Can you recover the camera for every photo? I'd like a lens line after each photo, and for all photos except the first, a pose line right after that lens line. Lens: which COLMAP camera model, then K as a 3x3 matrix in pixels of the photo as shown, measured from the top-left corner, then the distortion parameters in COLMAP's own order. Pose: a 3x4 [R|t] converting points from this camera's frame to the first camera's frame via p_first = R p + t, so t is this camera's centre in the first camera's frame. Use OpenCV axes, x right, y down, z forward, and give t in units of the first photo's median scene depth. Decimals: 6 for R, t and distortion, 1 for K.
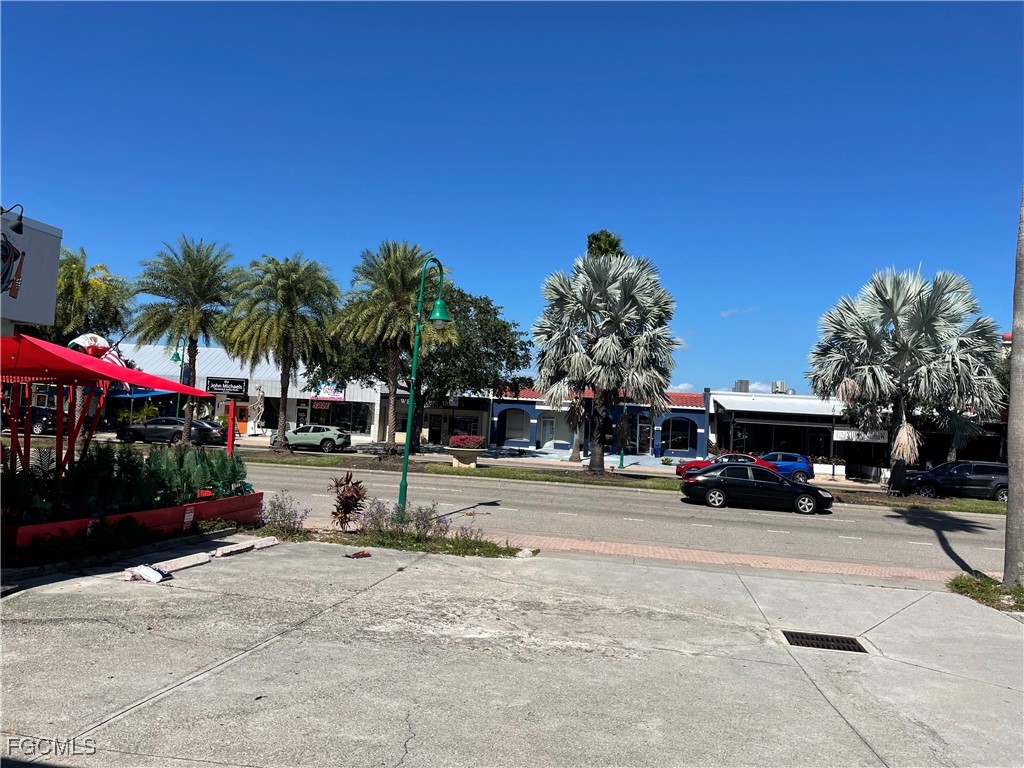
lens RADIAL K [[756.5, 0, 512.0], [0, 756.5, 384.0], [0, 0, 1]] dist [0.003858, -0.000484]
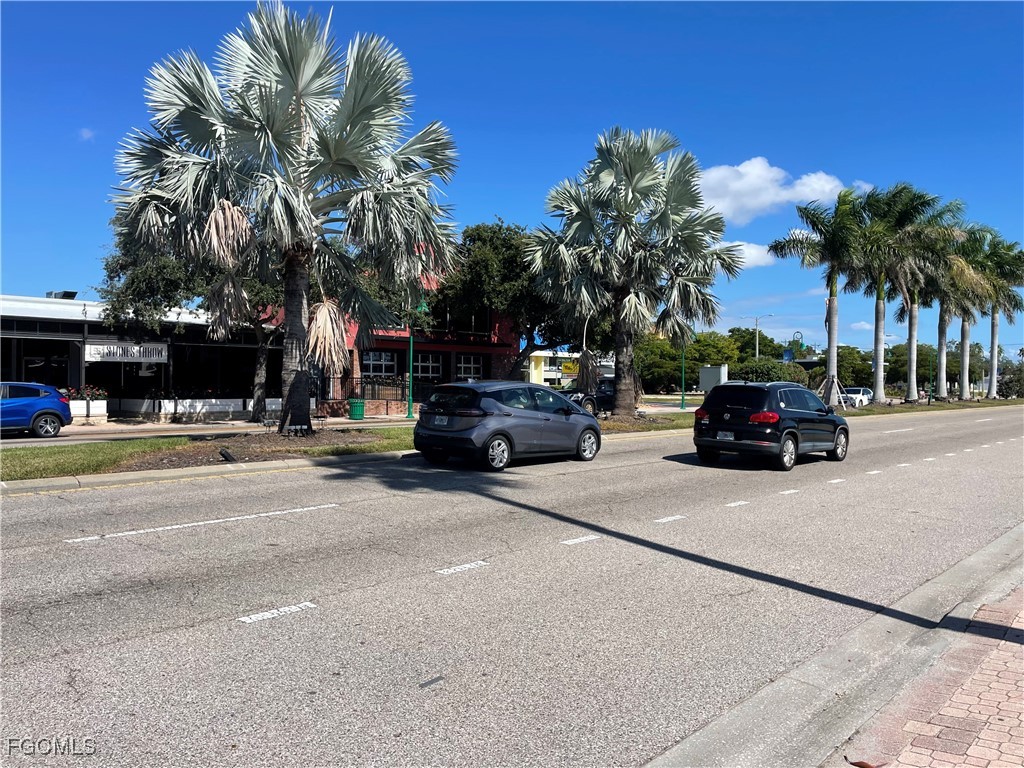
lens RADIAL K [[756.5, 0, 512.0], [0, 756.5, 384.0], [0, 0, 1]] dist [0.003858, -0.000484]
pose [[0.529385, -0.051927, 0.846791, 0.090502], [-0.014160, 0.997445, 0.070018, 0.049300], [-0.848263, -0.049058, 0.527297, 0.412548]]
